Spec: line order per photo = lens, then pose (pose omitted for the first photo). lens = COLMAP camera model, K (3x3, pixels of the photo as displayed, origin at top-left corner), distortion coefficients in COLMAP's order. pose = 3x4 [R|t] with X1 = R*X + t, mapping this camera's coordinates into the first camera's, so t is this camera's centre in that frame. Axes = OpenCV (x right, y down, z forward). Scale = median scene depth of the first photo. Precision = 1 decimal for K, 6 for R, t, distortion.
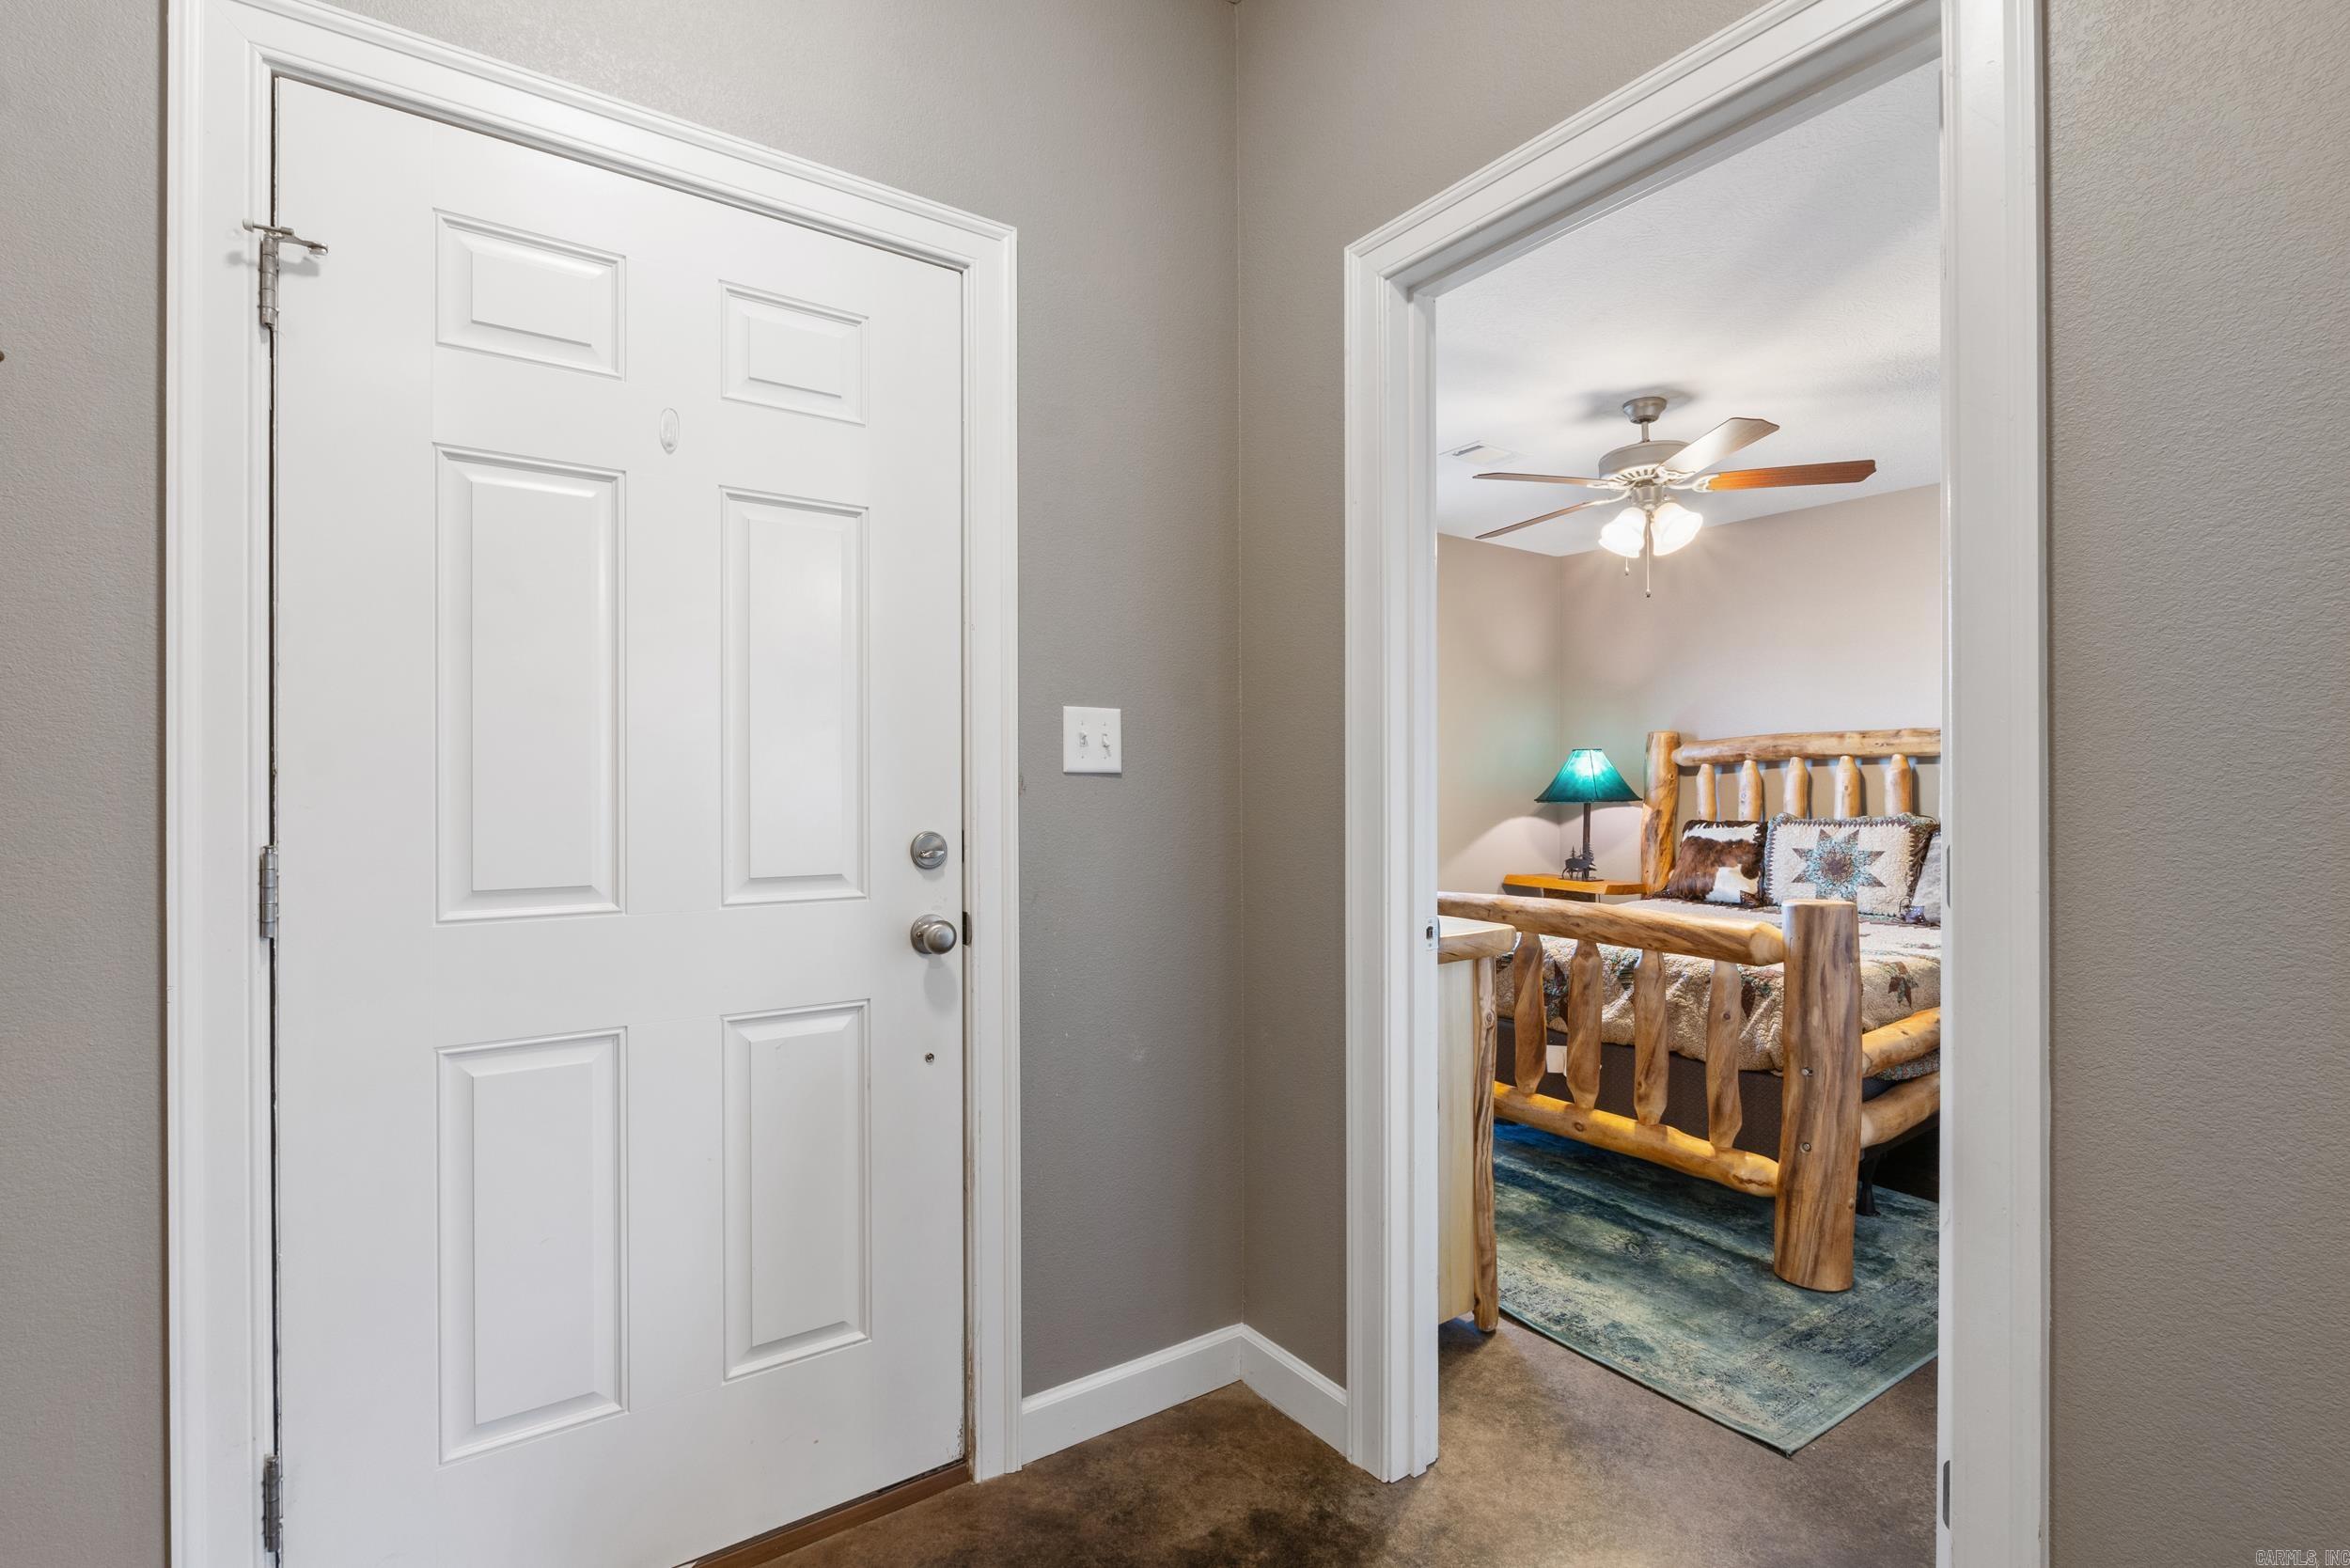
lens RADIAL K [[1113.8, 0, 1169.2], [0, 1113.8, 792.5], [0, 0, 1]] dist [0.001312, -0.001284]
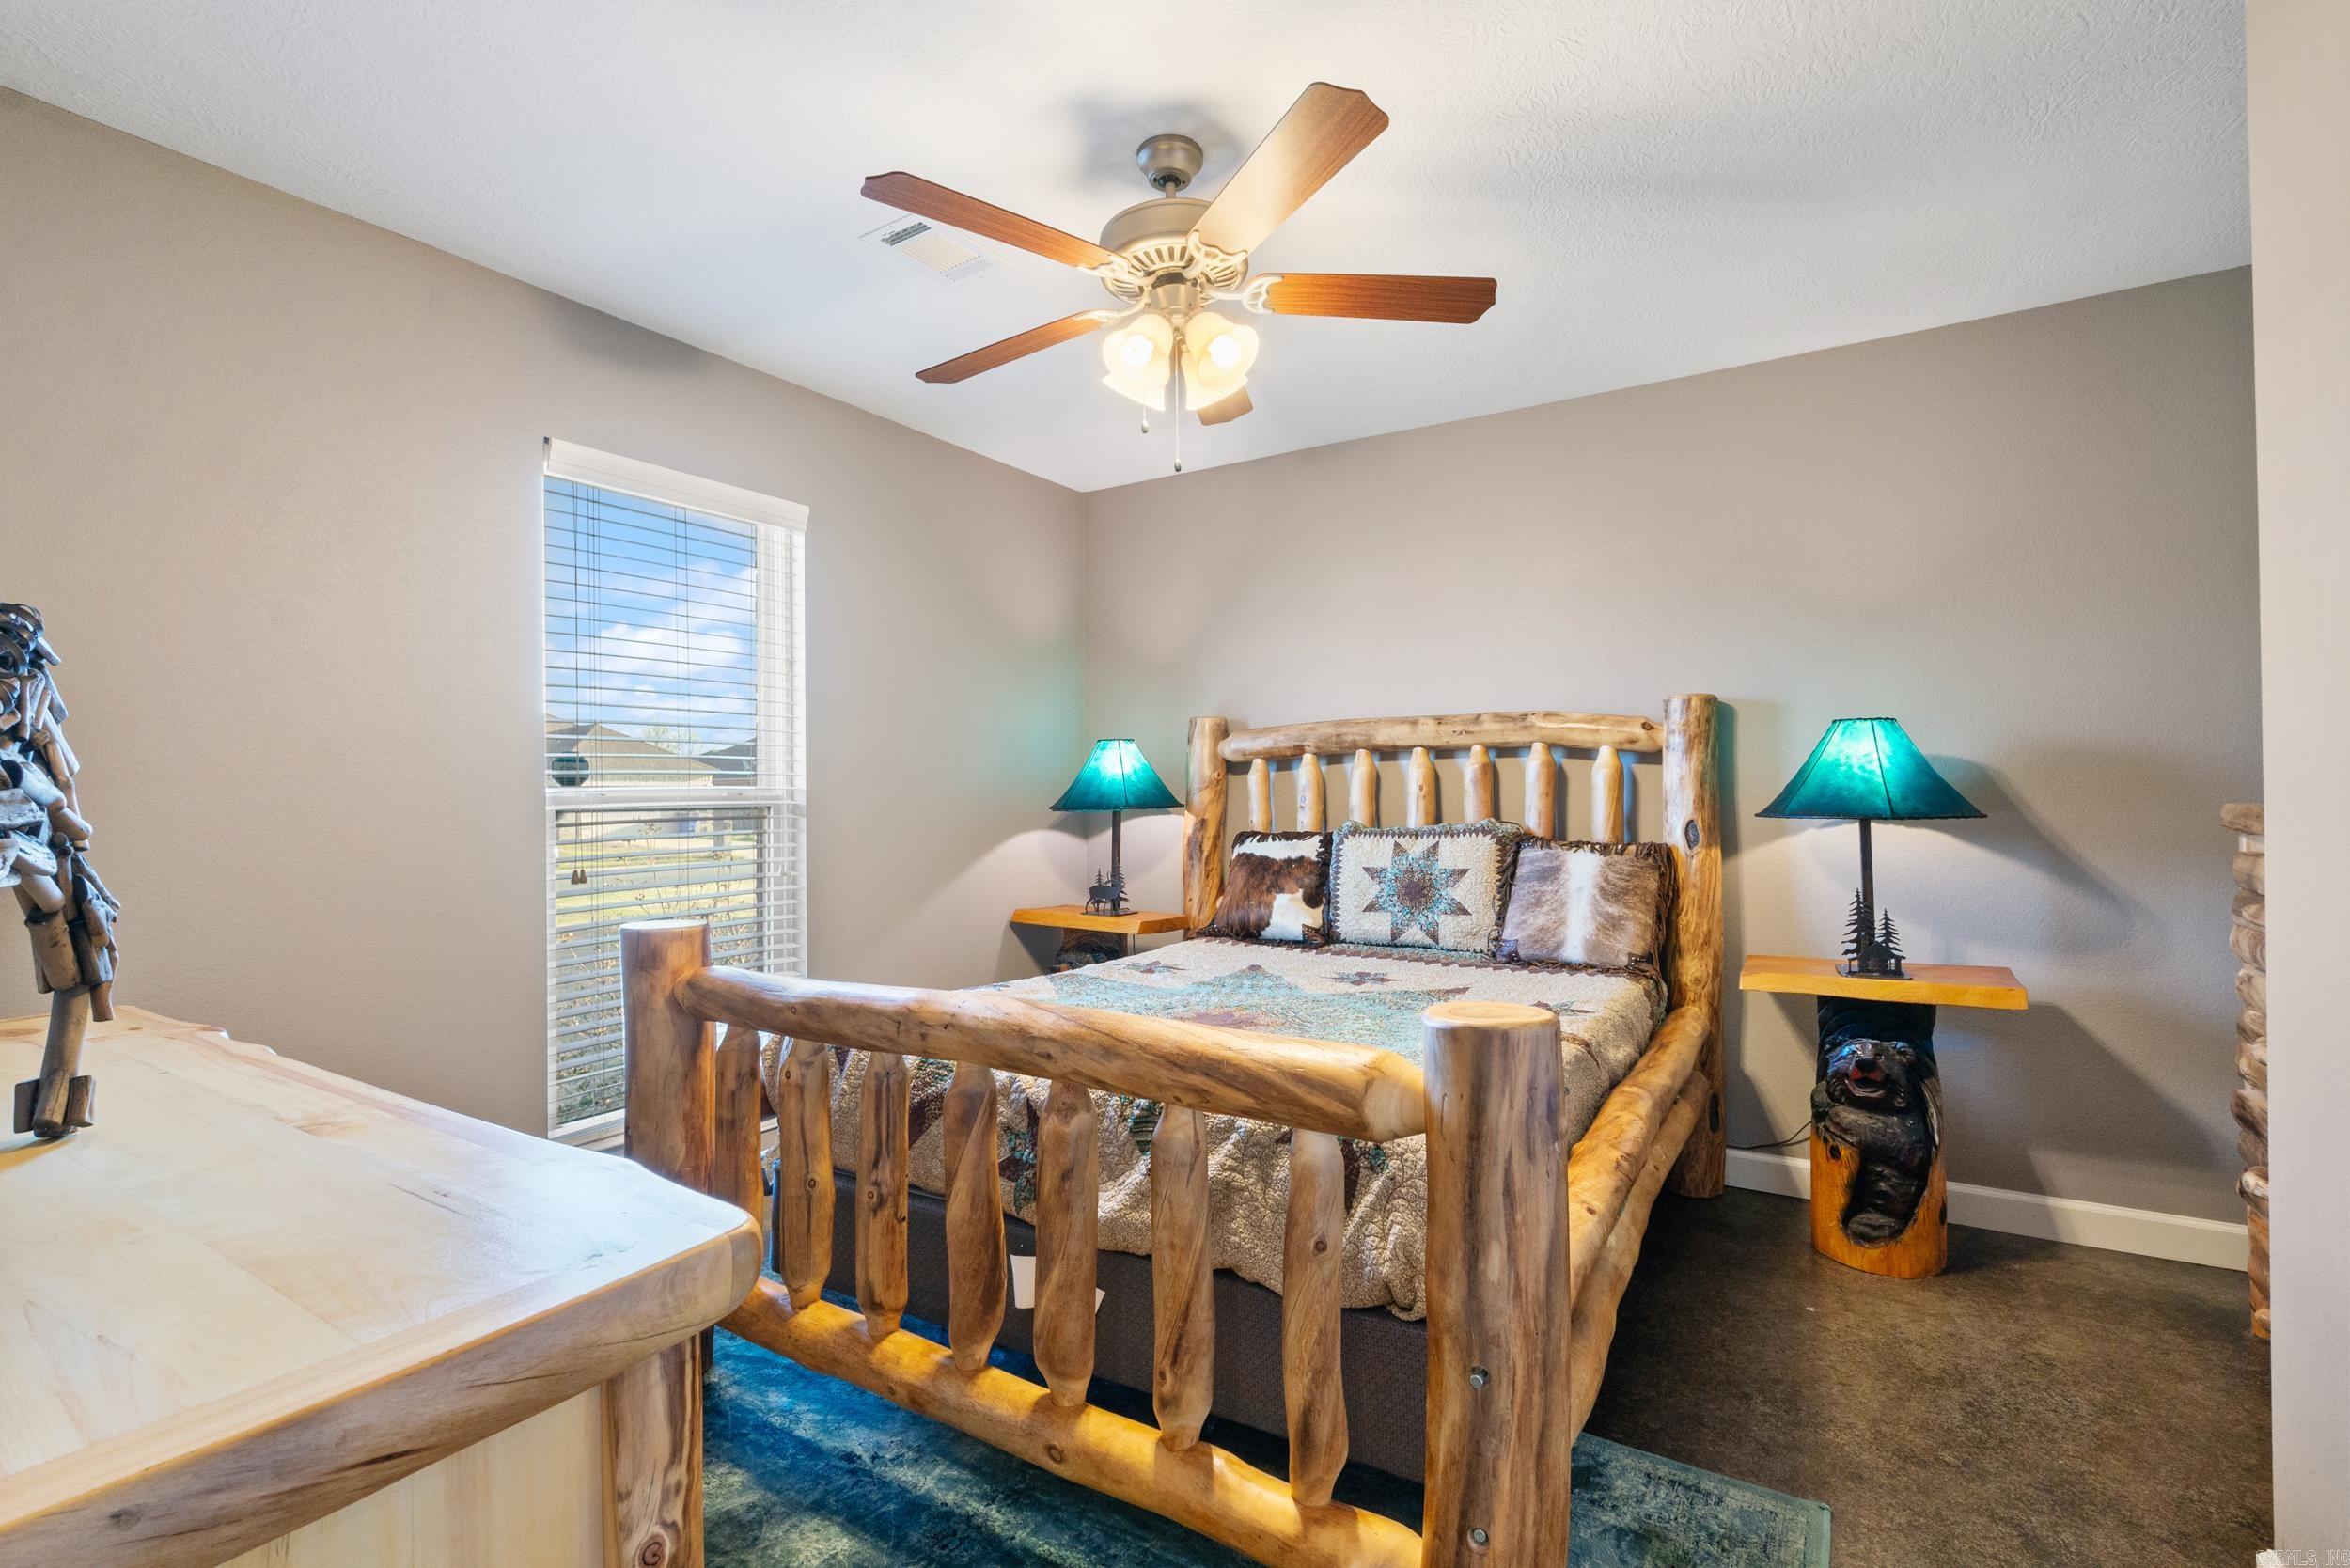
lens RADIAL K [[1084.6, 0, 1172.5], [0, 1084.6, 806.9], [0, 0, 1]] dist [-0.007068, -0.000372]
pose [[0.928999, -0.012432, 0.369874, 0.163928], [0.010145, 0.999916, 0.008127, 0.001284], [-0.369944, -0.003797, 0.929046, 0.358930]]
